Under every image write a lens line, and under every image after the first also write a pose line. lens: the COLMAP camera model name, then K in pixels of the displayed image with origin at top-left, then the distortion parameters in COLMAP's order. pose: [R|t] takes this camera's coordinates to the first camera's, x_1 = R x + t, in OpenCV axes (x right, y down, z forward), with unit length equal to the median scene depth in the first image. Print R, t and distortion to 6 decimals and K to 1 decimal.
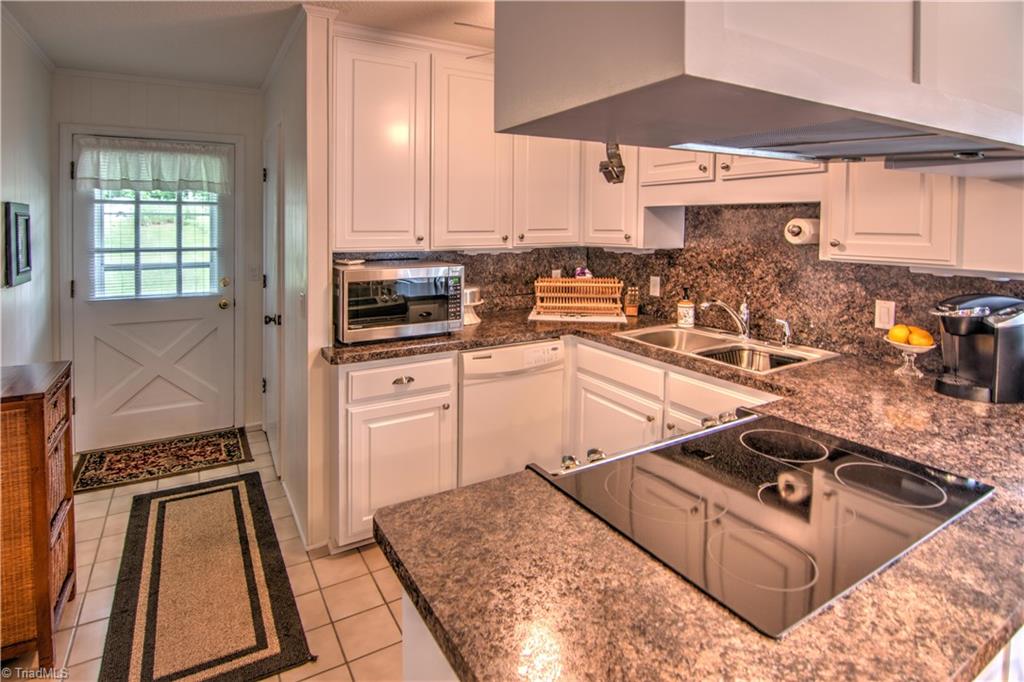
lens RADIAL K [[532.1, 0, 512.0], [0, 532.1, 341.0], [0, 0, 1]] dist [-0.000323, -0.000123]
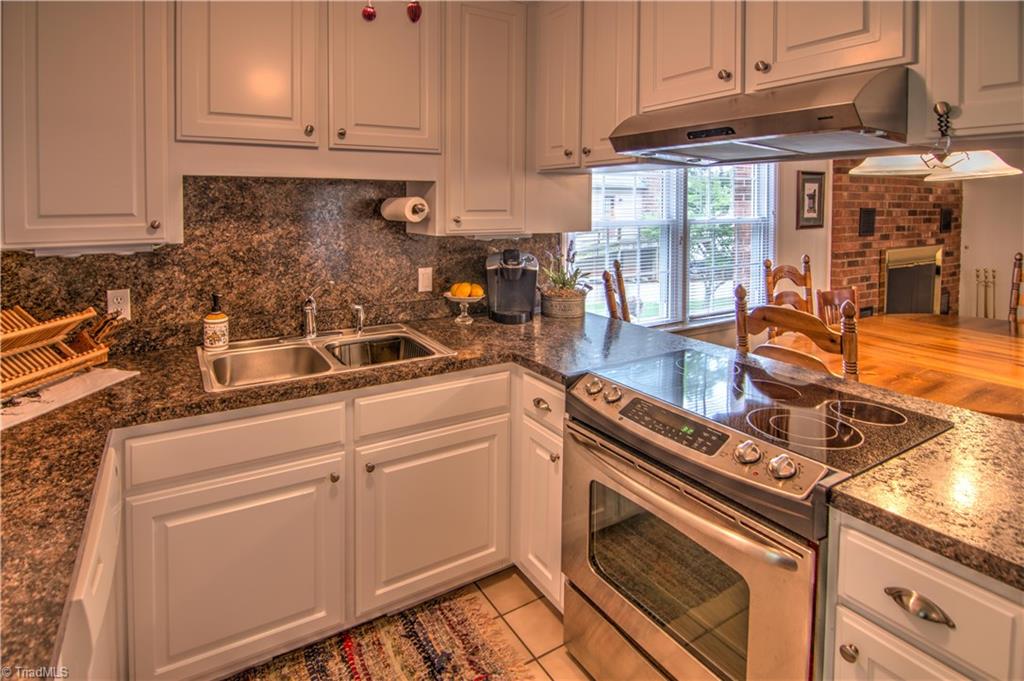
lens RADIAL K [[547.8, 0, 509.1], [0, 547.8, 289.5], [0, 0, 1]] dist [-0.001343, -0.000171]
pose [[-0.006430, -0.159494, 0.987178, -0.393641], [0.213614, 0.964192, 0.157171, -0.142979], [-0.976897, 0.211885, 0.027871, 0.638857]]
